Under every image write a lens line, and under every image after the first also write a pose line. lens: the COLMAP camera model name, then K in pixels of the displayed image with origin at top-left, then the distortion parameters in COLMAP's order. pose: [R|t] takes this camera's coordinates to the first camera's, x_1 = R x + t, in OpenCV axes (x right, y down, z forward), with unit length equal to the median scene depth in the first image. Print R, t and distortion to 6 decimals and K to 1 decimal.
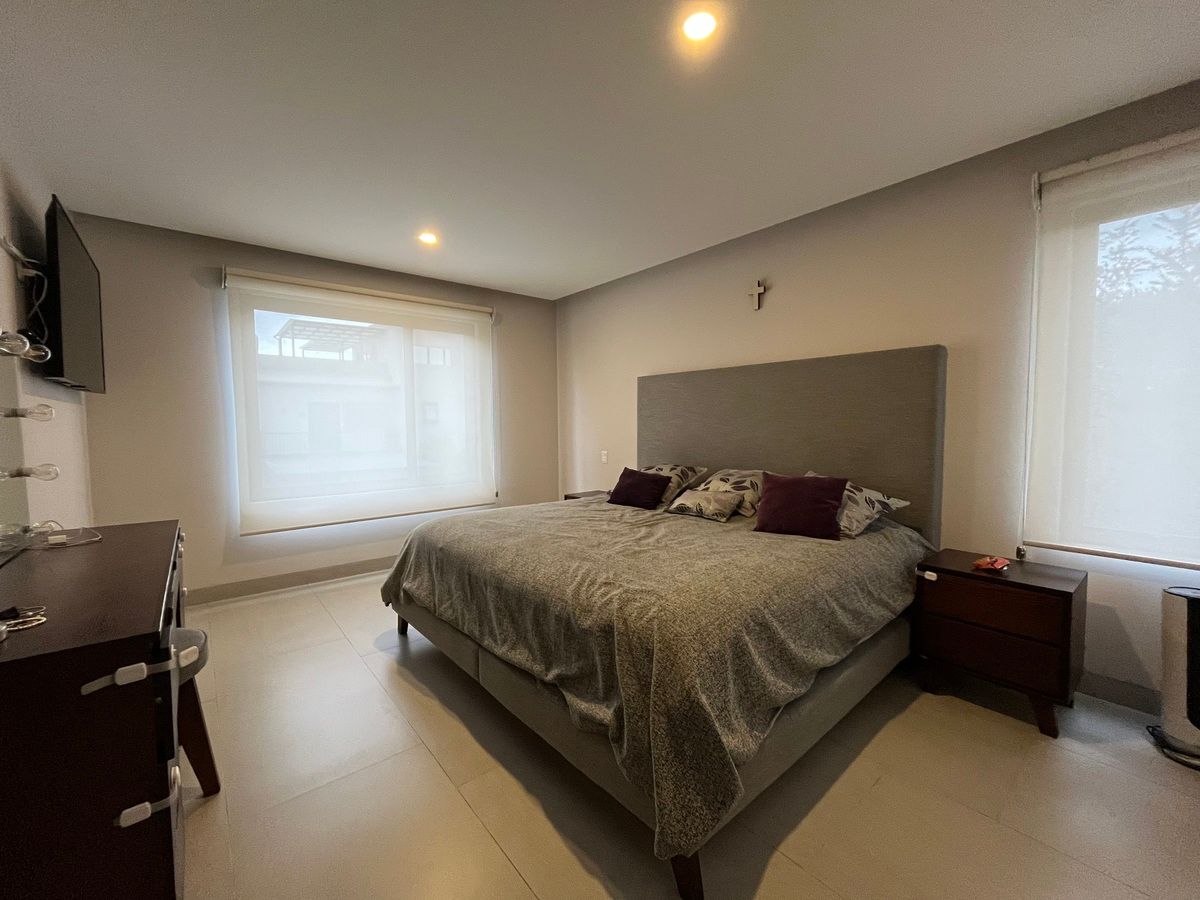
lens RADIAL K [[487.2, 0, 600.0], [0, 487.2, 450.0], [0, 0, 1]] dist [-0.000462, 0.000101]
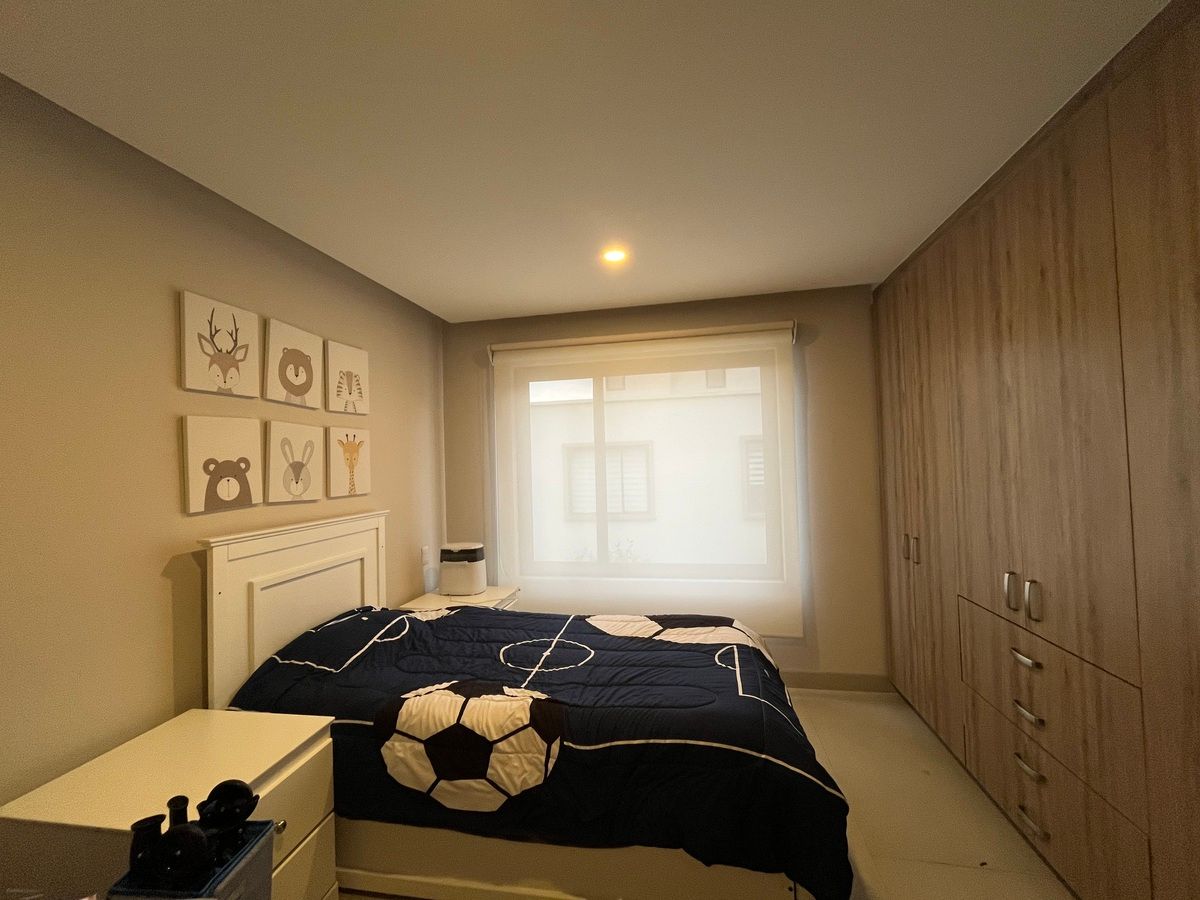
lens RADIAL K [[490.4, 0, 596.8], [0, 490.4, 448.8], [0, 0, 1]] dist [-0.000504, -0.000127]
pose [[0.635133, -0.029603, -0.771836, 0.124657], [-0.015950, 0.998550, -0.051424, -0.081096], [0.772238, 0.044972, 0.633739, 0.399574]]
